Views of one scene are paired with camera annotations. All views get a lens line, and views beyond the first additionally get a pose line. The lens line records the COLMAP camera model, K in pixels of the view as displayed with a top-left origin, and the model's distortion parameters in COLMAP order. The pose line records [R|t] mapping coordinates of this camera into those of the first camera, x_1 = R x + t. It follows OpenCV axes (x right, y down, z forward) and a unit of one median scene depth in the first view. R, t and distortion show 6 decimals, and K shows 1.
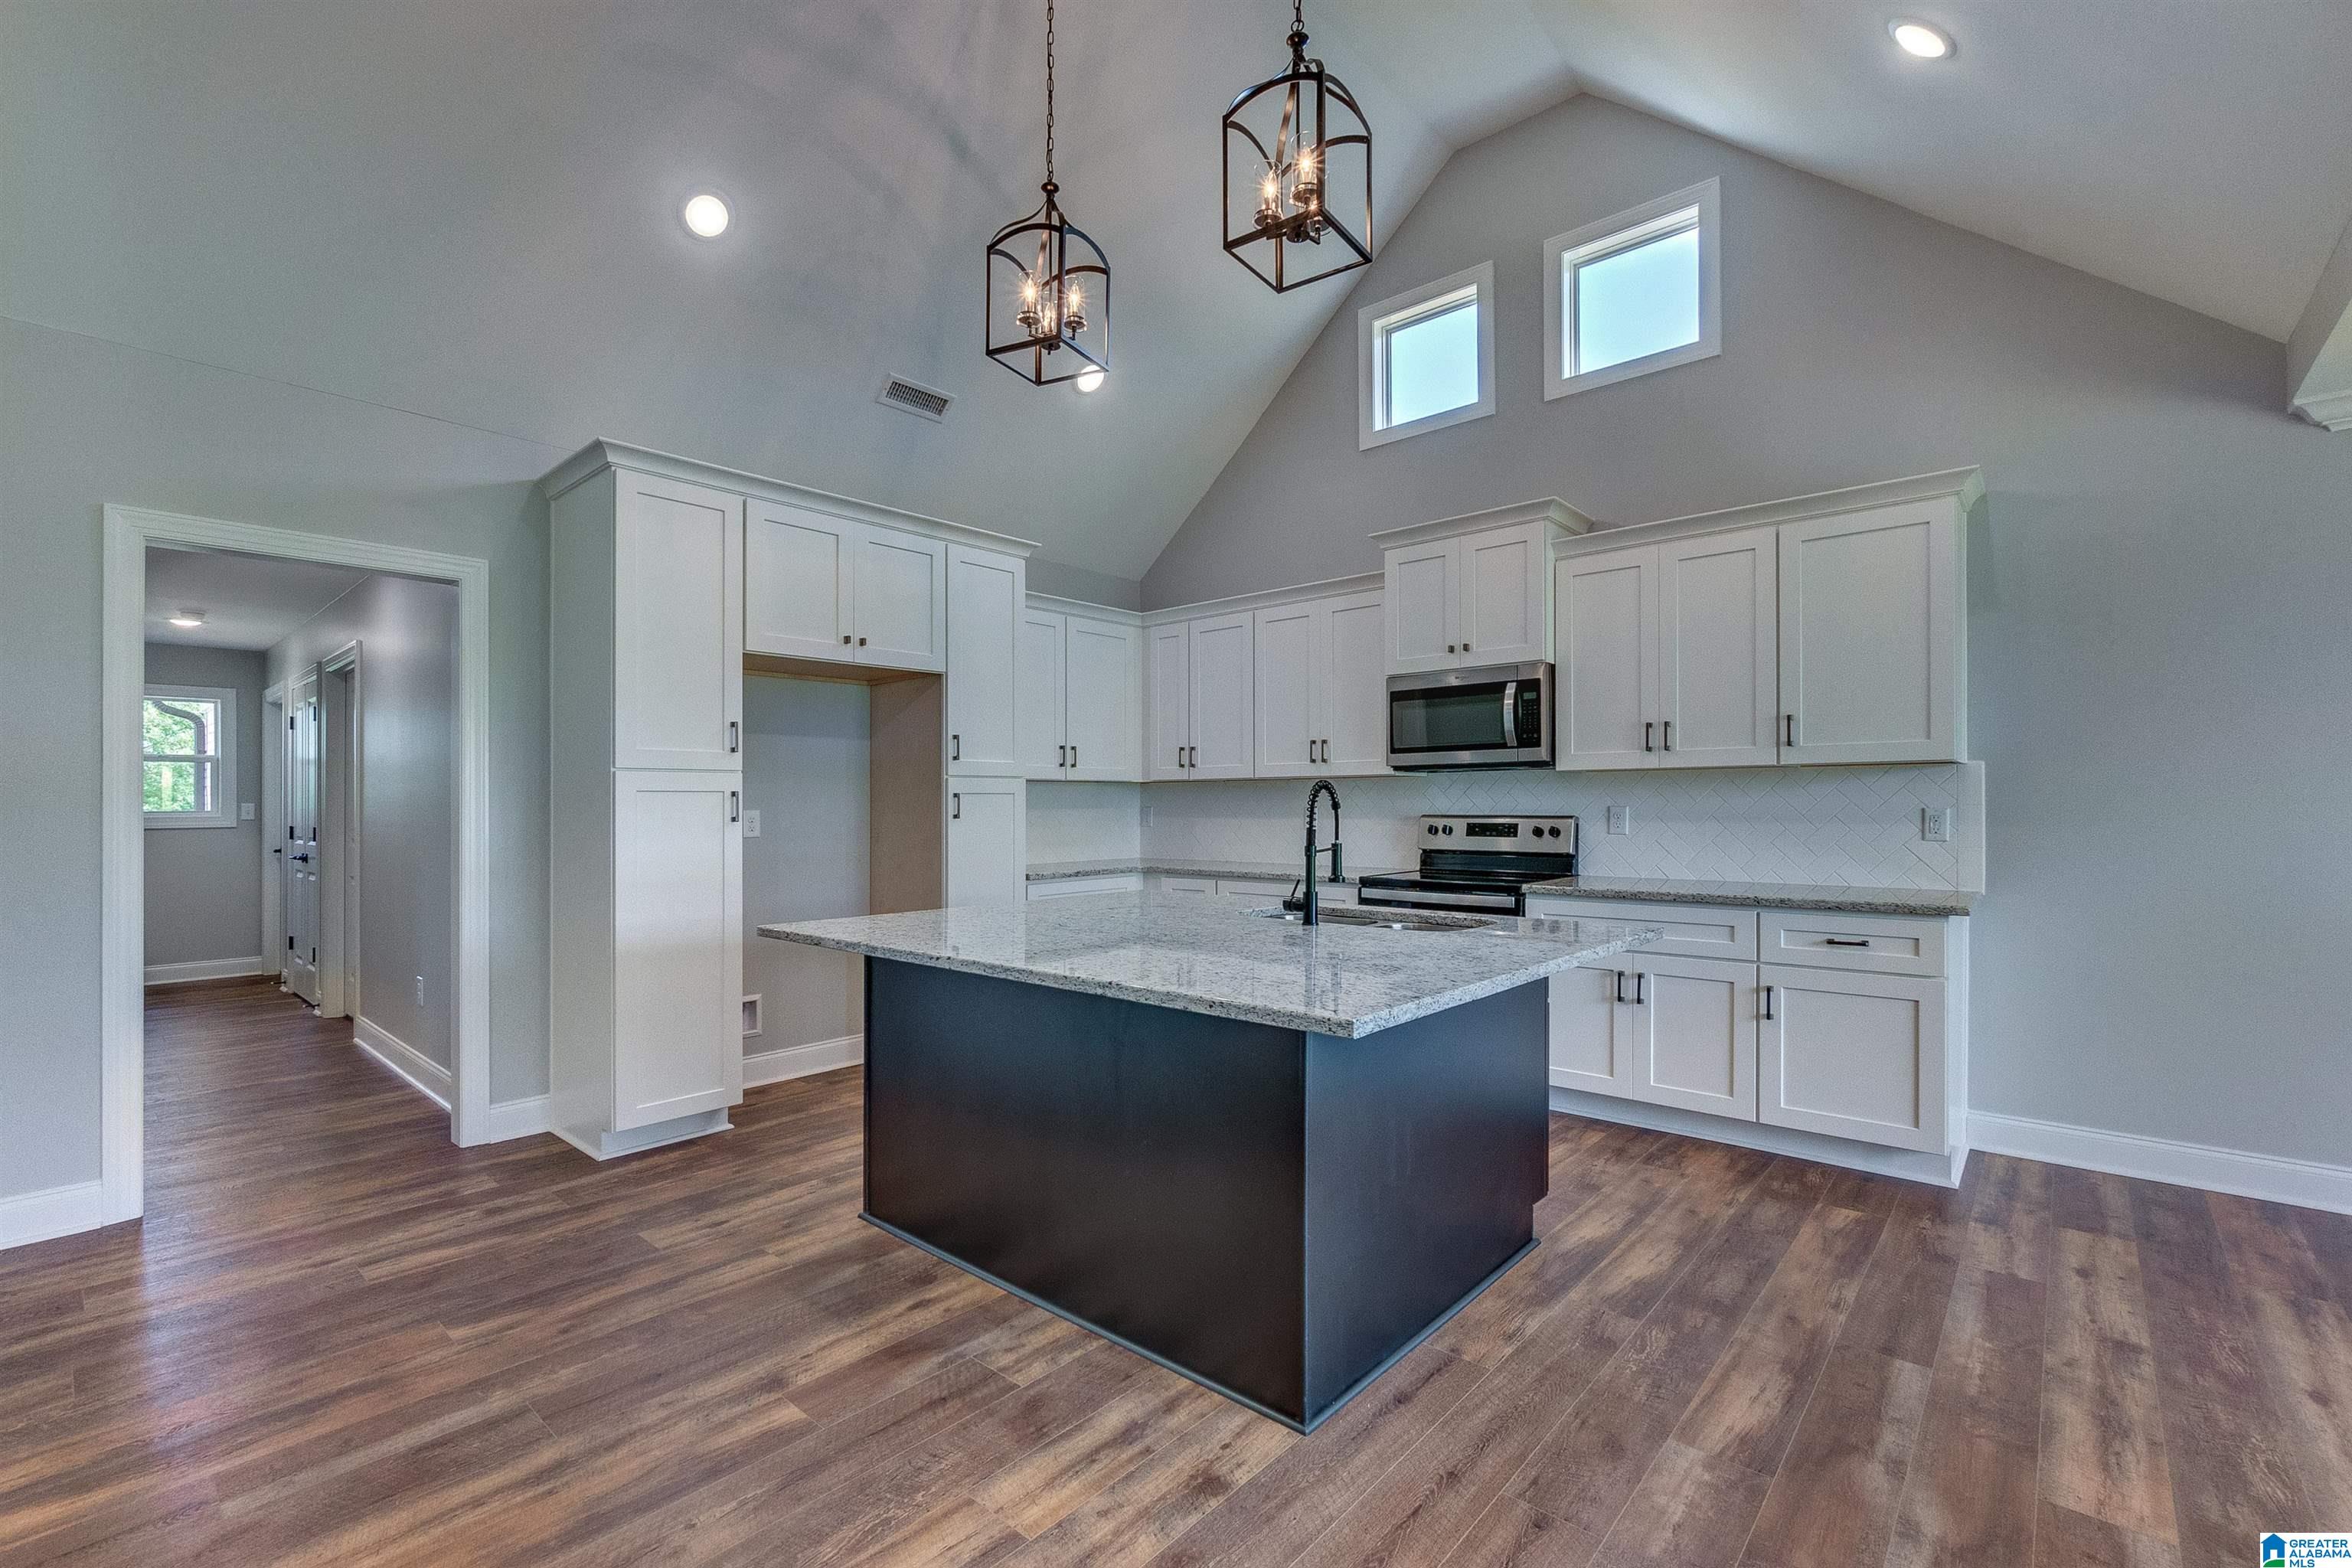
lens RADIAL K [[1006.2, 0, 1188.0], [0, 1006.2, 801.6], [0, 0, 1]] dist [-0.002743, -0.000818]
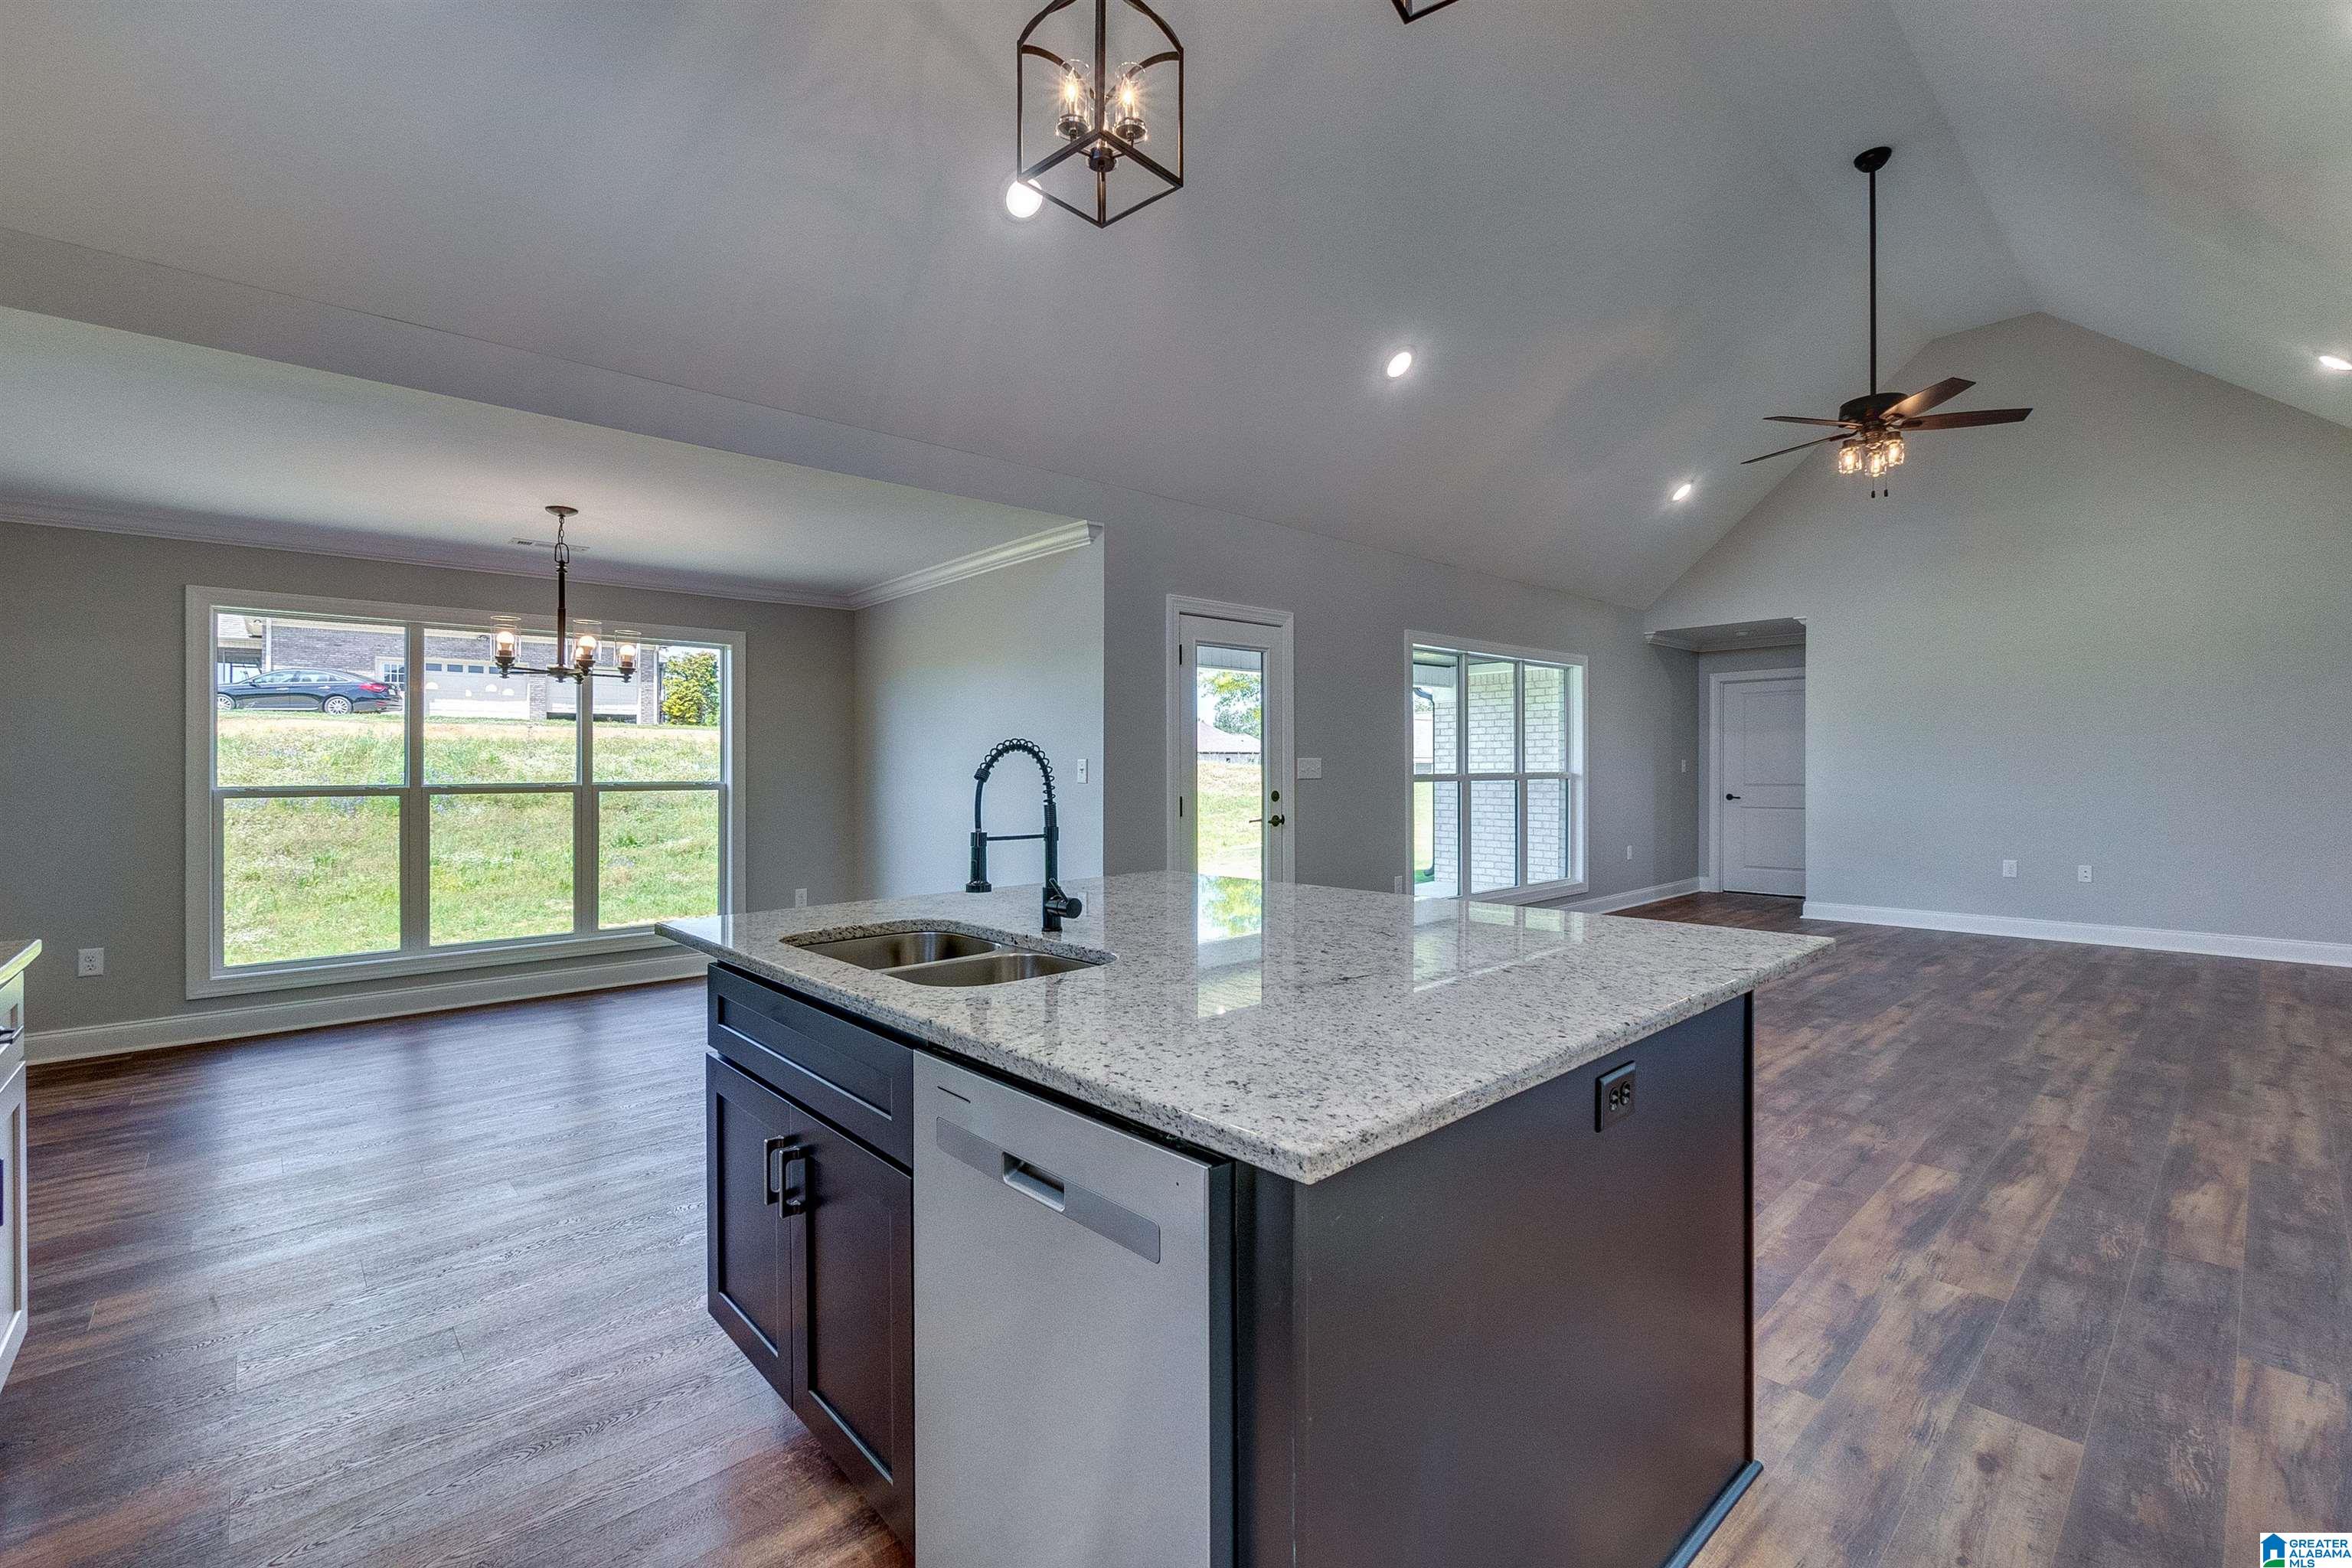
lens RADIAL K [[1009.9, 0, 1169.1], [0, 1009.9, 777.8], [0, 0, 1]] dist [-0.008414, 0.001616]
pose [[-0.993942, 0.011584, 0.109291, -0.039268], [0.012289, 0.999908, 0.005775, 0.002161], [-0.109214, 0.007083, -0.993993, 1.297400]]
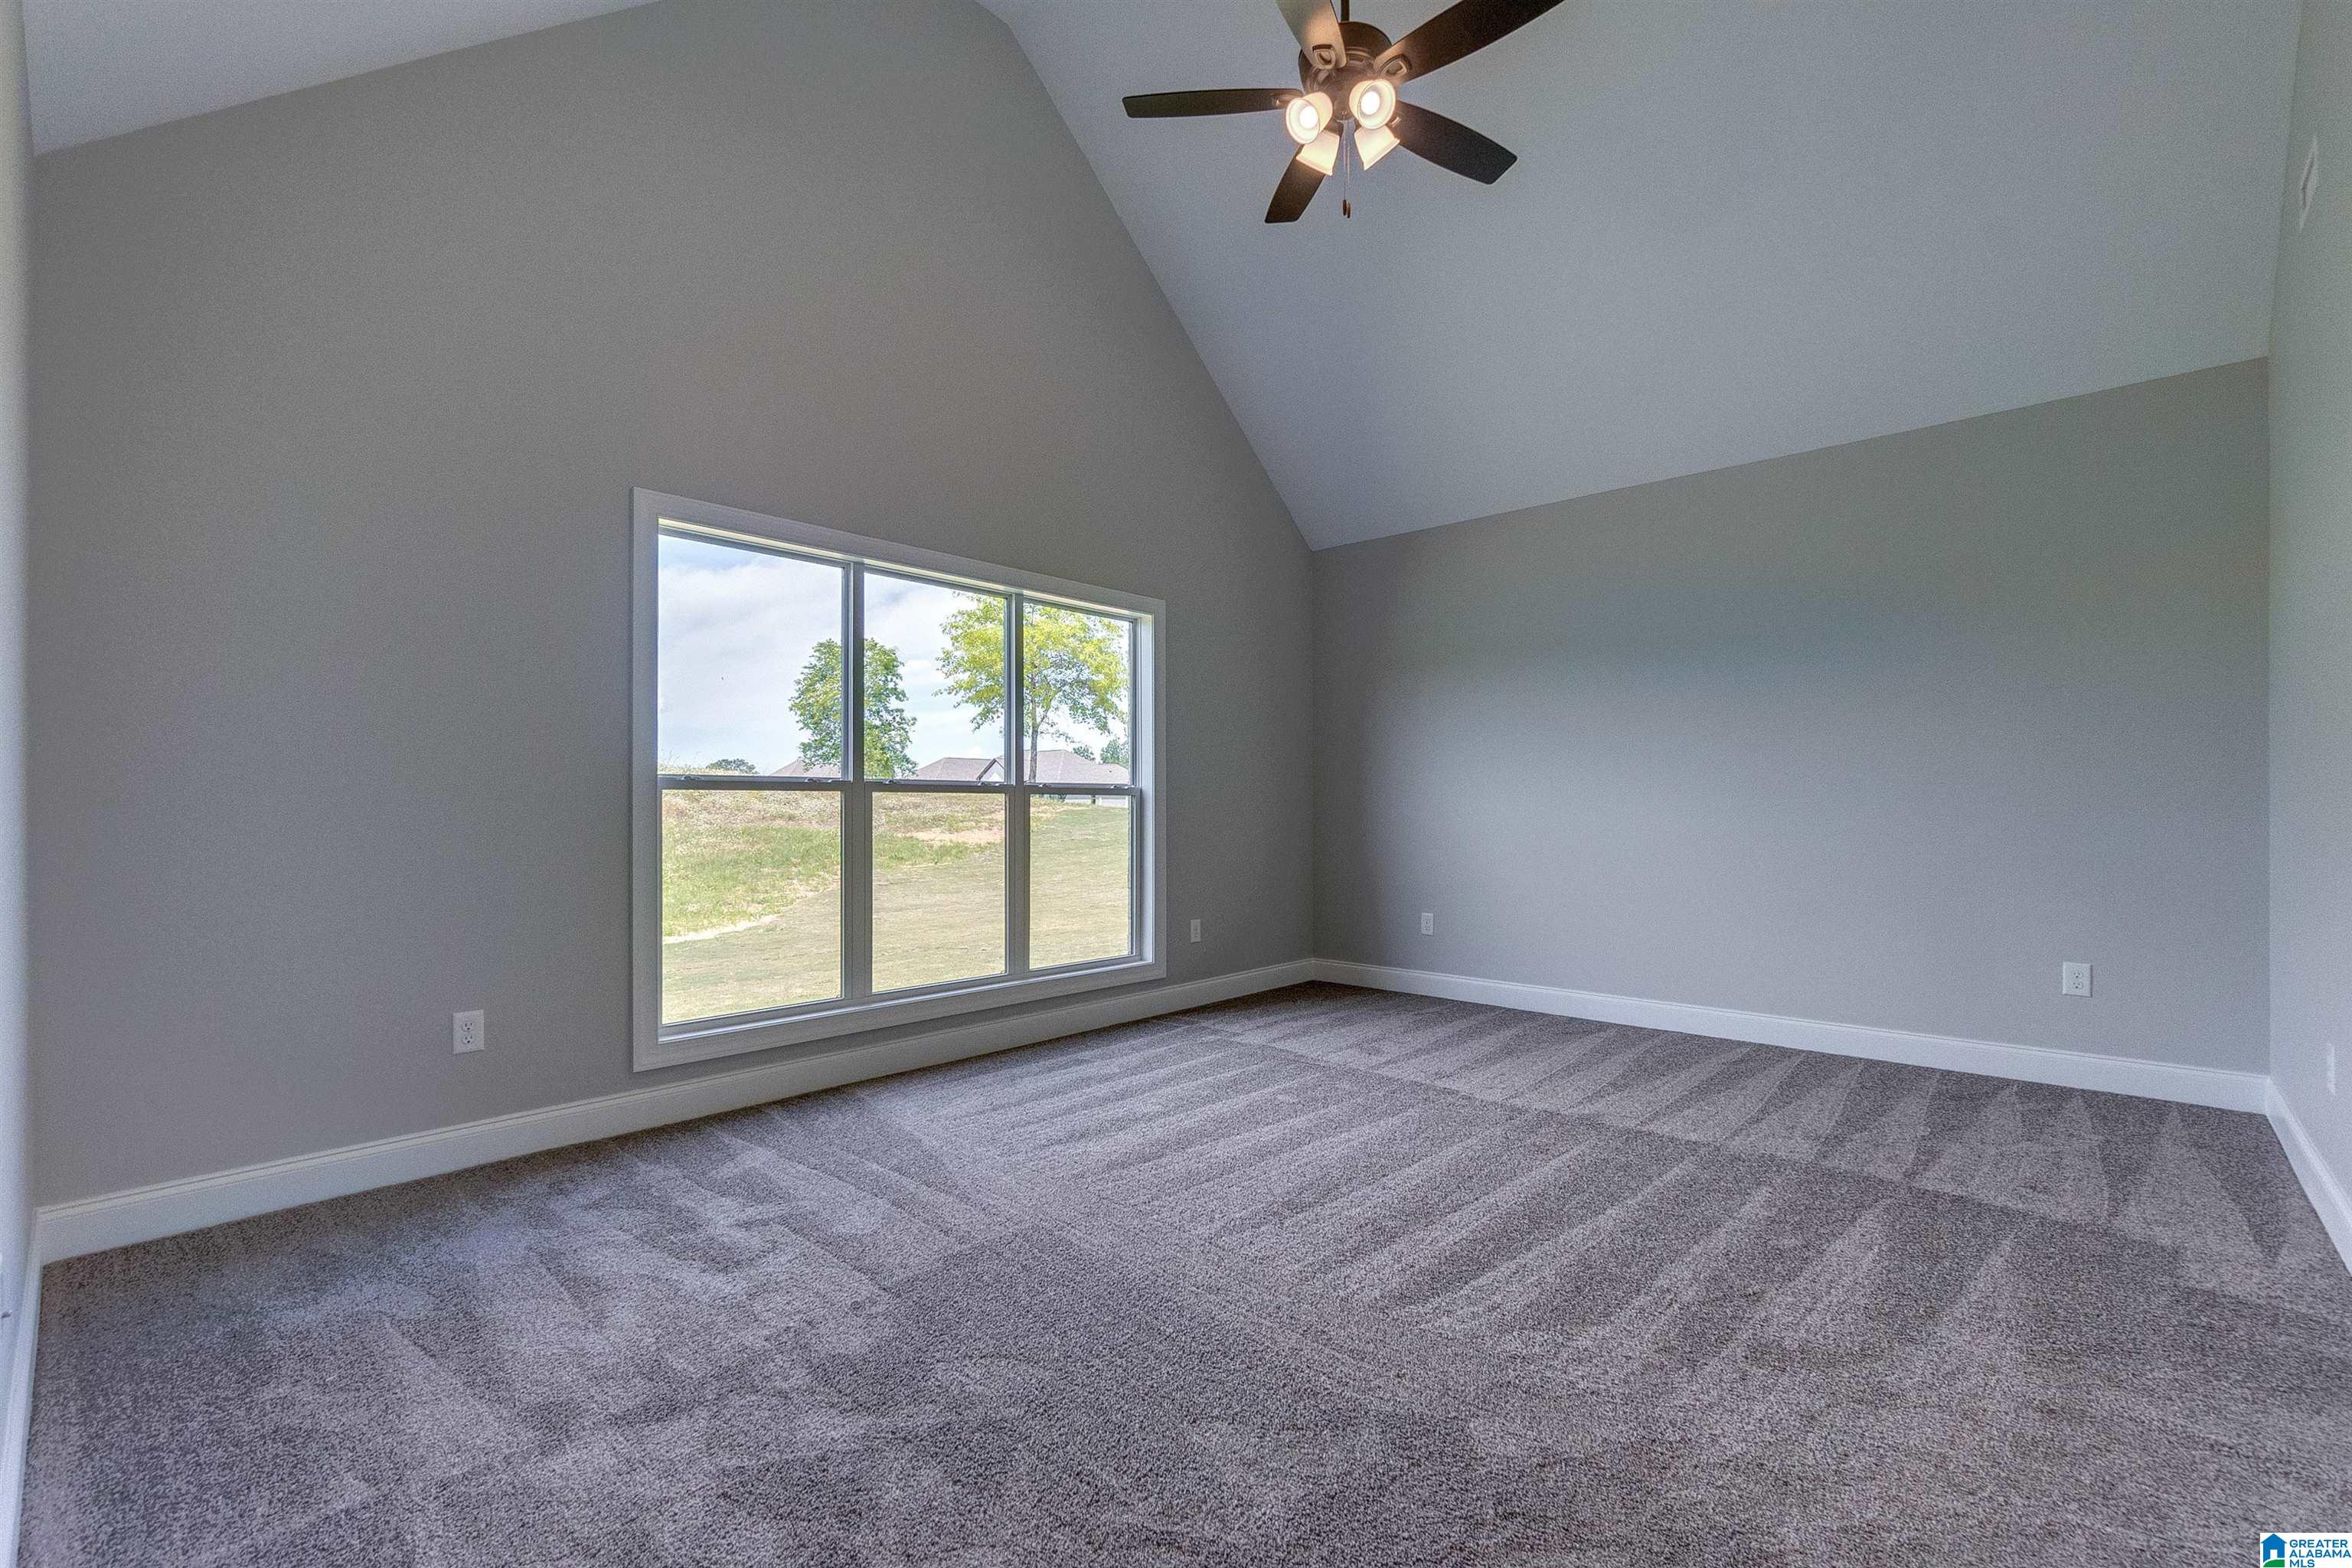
lens RADIAL K [[1018.2, 0, 1173.4], [0, 1018.2, 796.4], [0, 0, 1]] dist [-0.001107, -0.000001]
pose [[-0.999629, -0.002452, 0.027135, 0.814430], [-0.002592, 0.999984, -0.005109, 0.029214], [-0.027122, -0.005178, -0.999619, 1.080762]]
